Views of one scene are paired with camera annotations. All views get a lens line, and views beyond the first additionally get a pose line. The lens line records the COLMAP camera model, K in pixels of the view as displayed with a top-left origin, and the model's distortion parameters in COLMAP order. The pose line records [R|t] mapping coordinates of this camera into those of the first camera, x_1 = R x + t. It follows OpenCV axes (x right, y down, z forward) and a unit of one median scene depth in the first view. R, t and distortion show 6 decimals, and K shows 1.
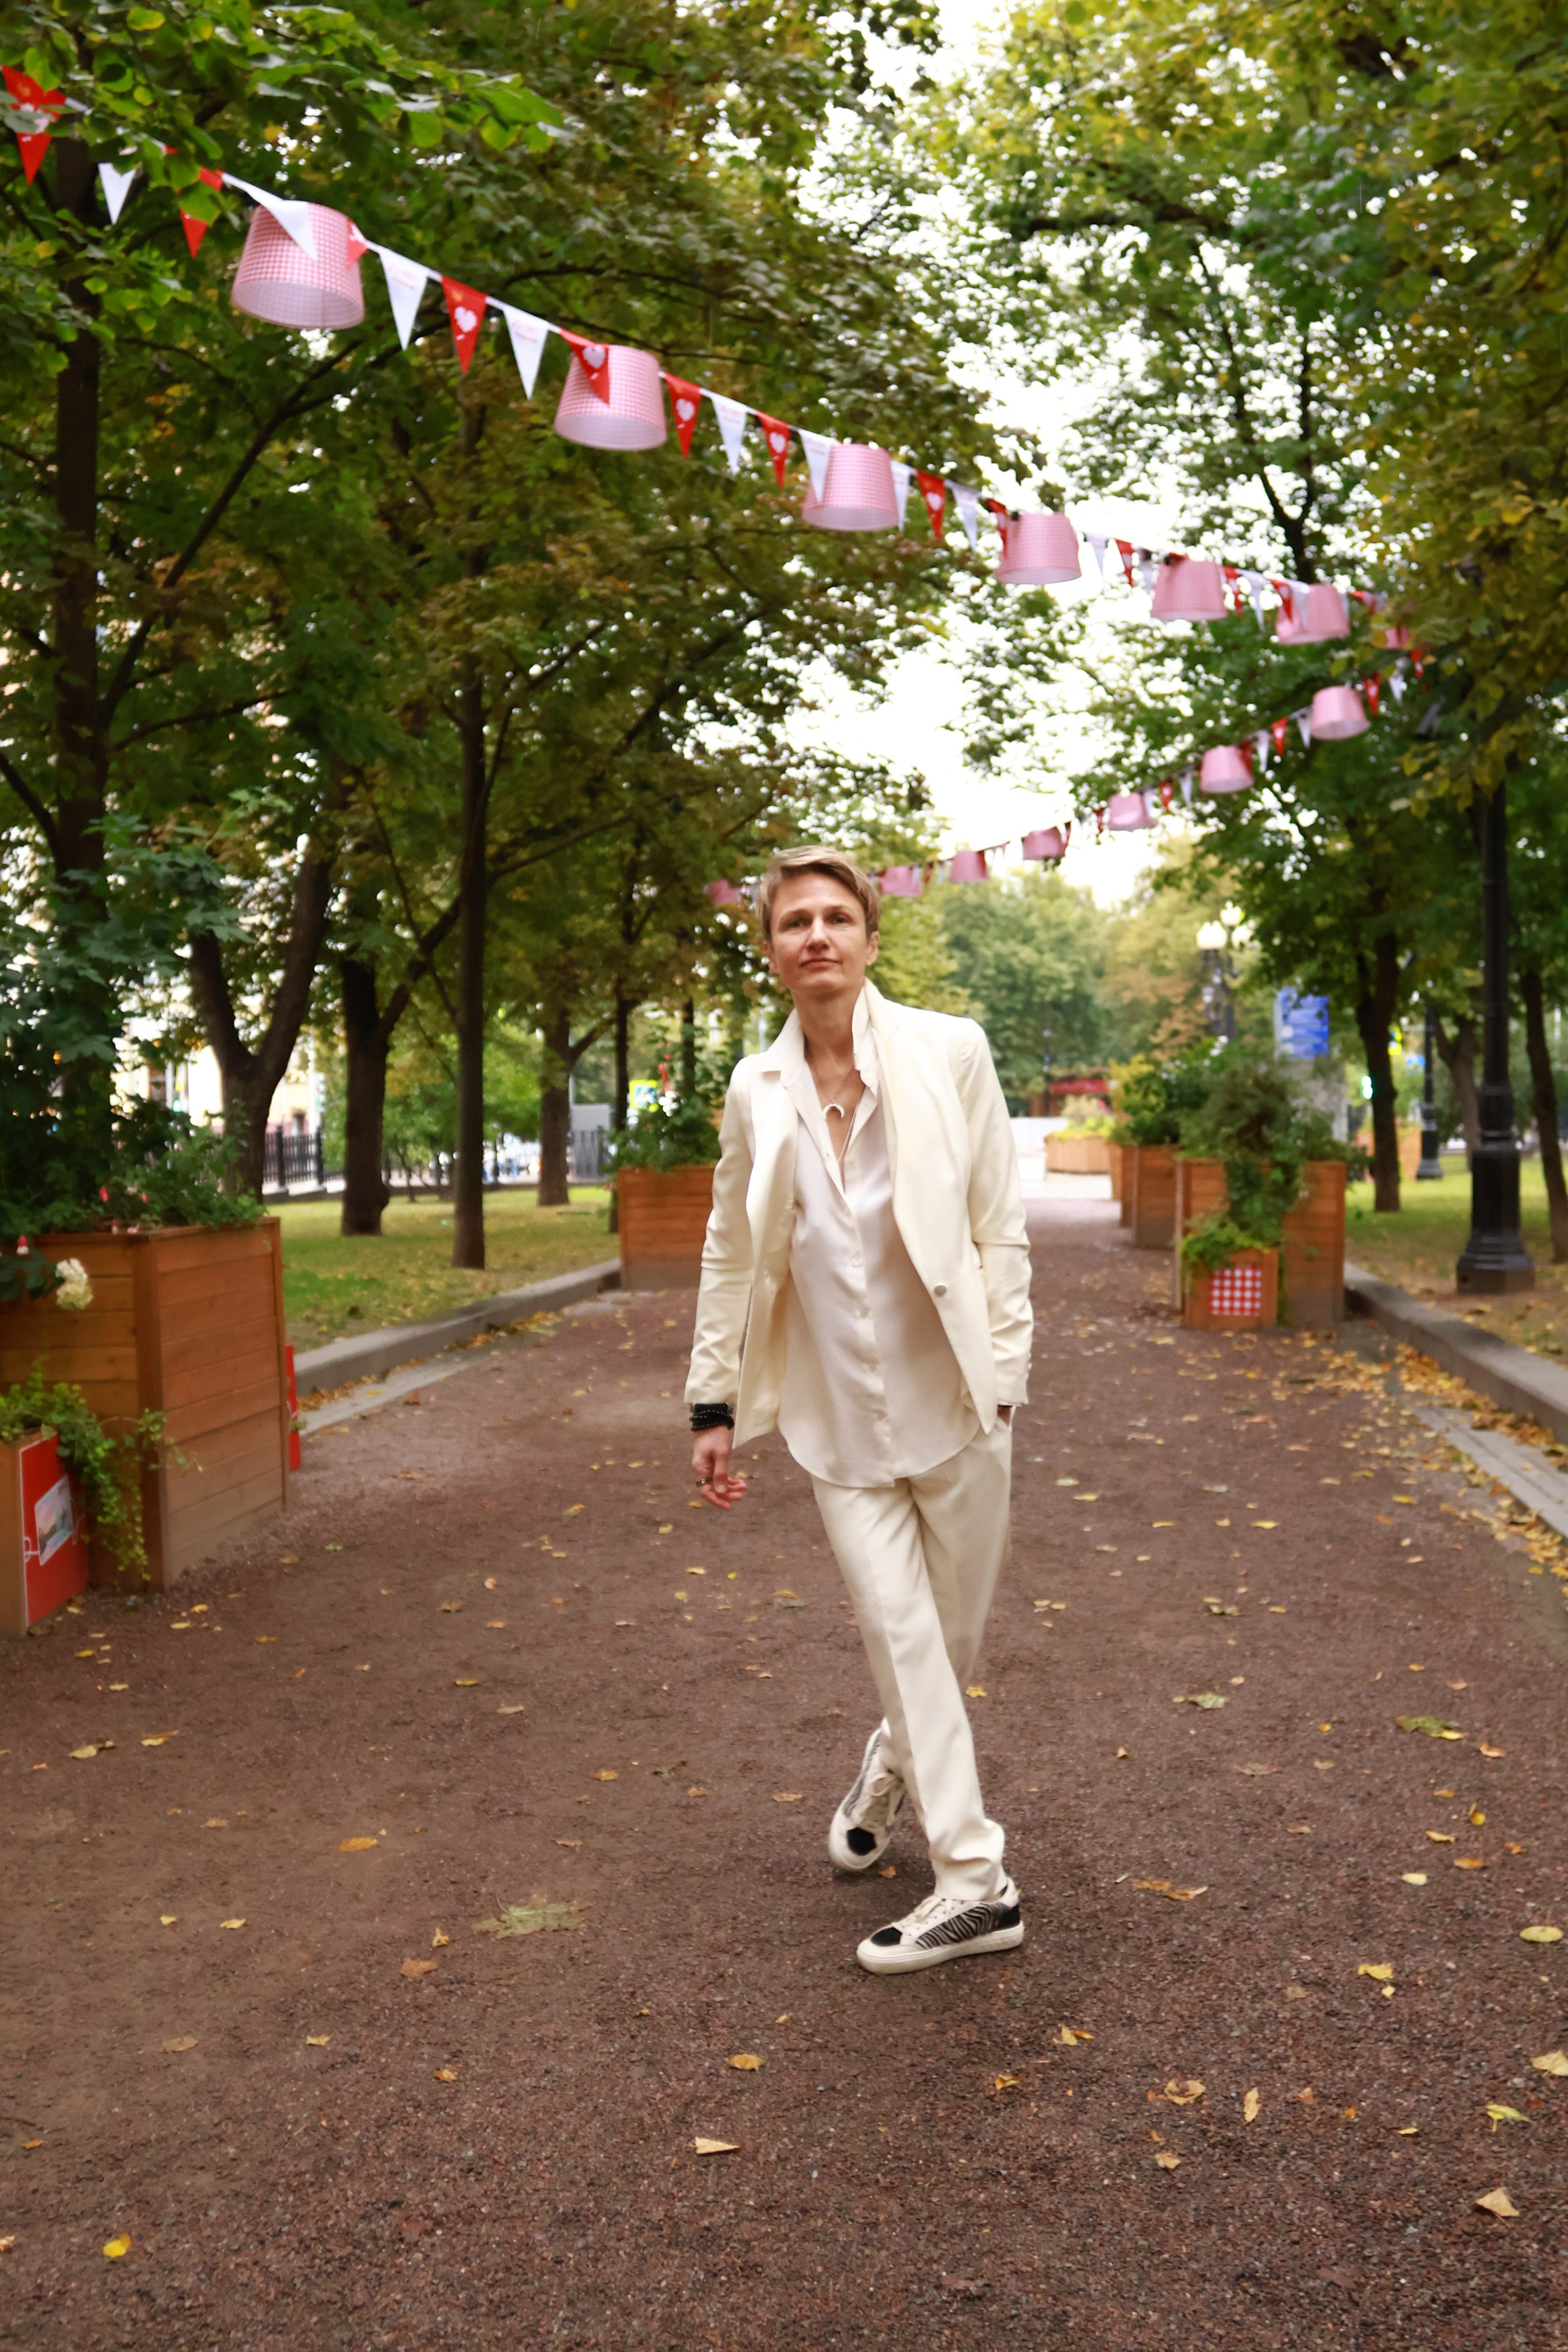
lens RADIAL K [[2189.3, 0, 784.6], [0, 2189.3, 1172.8], [0, 0, 1]] dist [-0.067669, 0.018292]
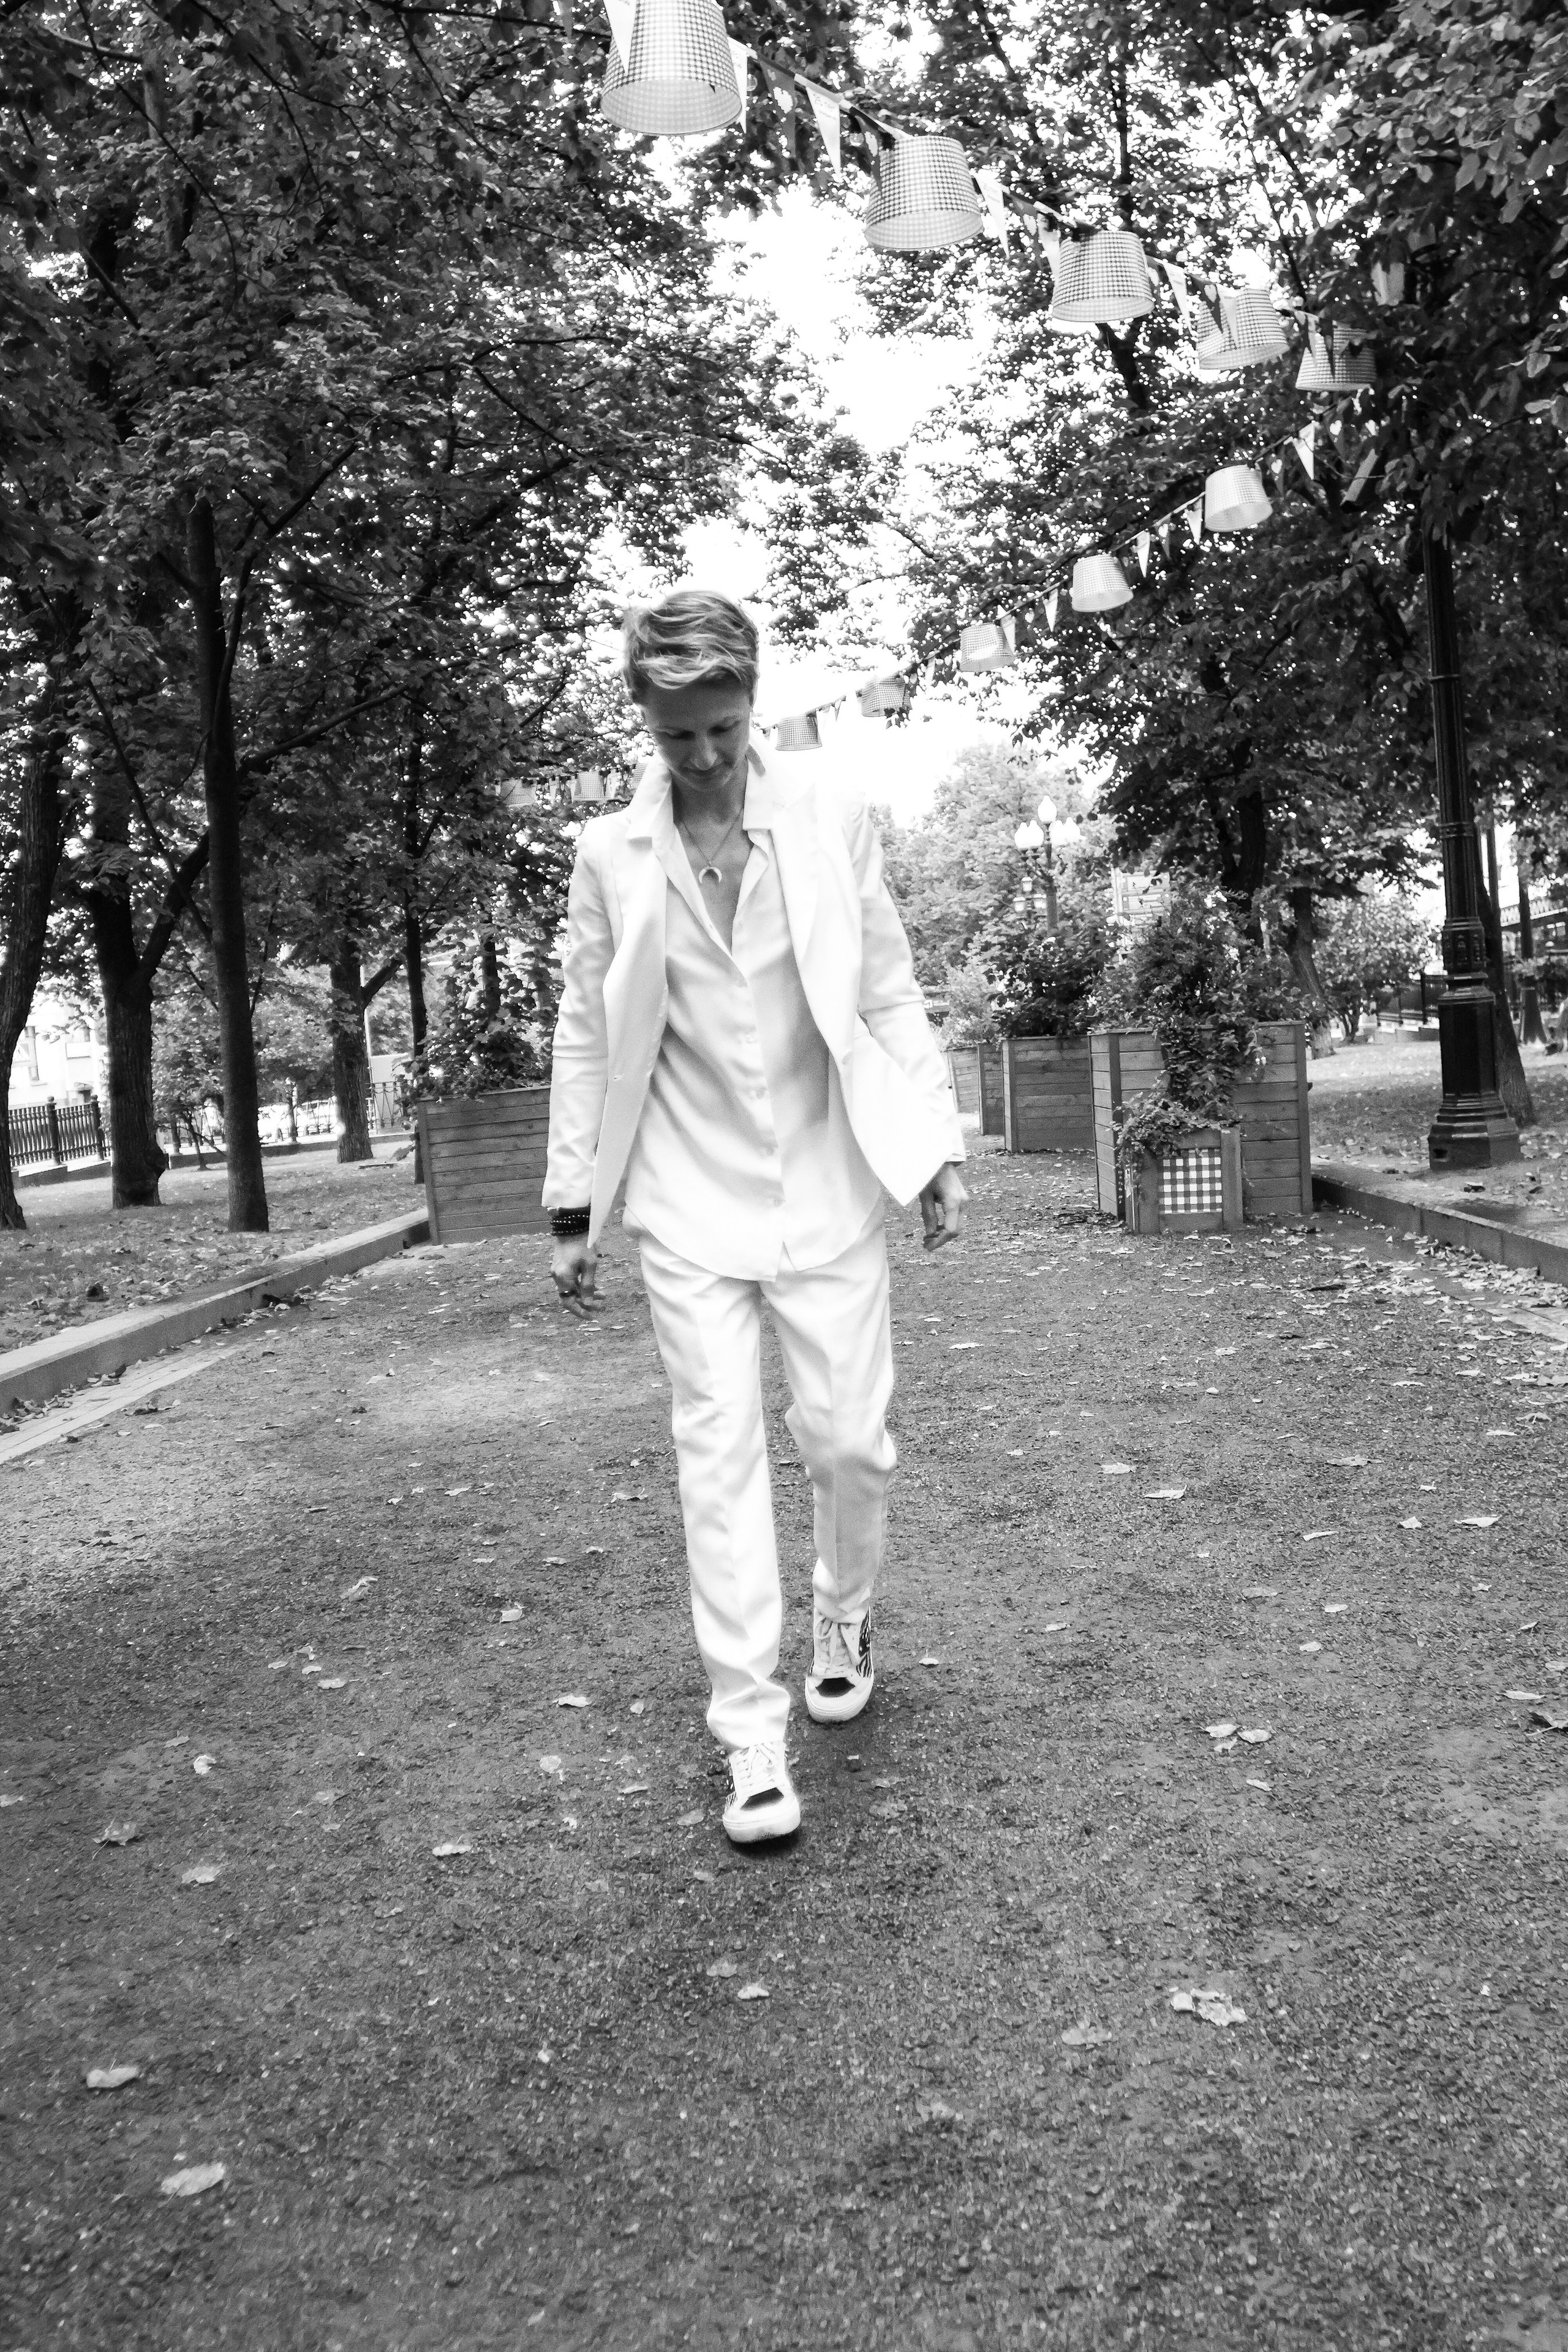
lens RADIAL K [[2168.4, 0, 788.8], [0, 2168.4, 1140.2], [0, 0, 1]] dist [-0.073012, 0.052901]
pose [[0.993536, -0.071503, 0.088172, -0.006716], [0.070502, 0.997407, 0.014414, 0.009207], [-0.088975, -0.008104, 0.996001, 0.123983]]
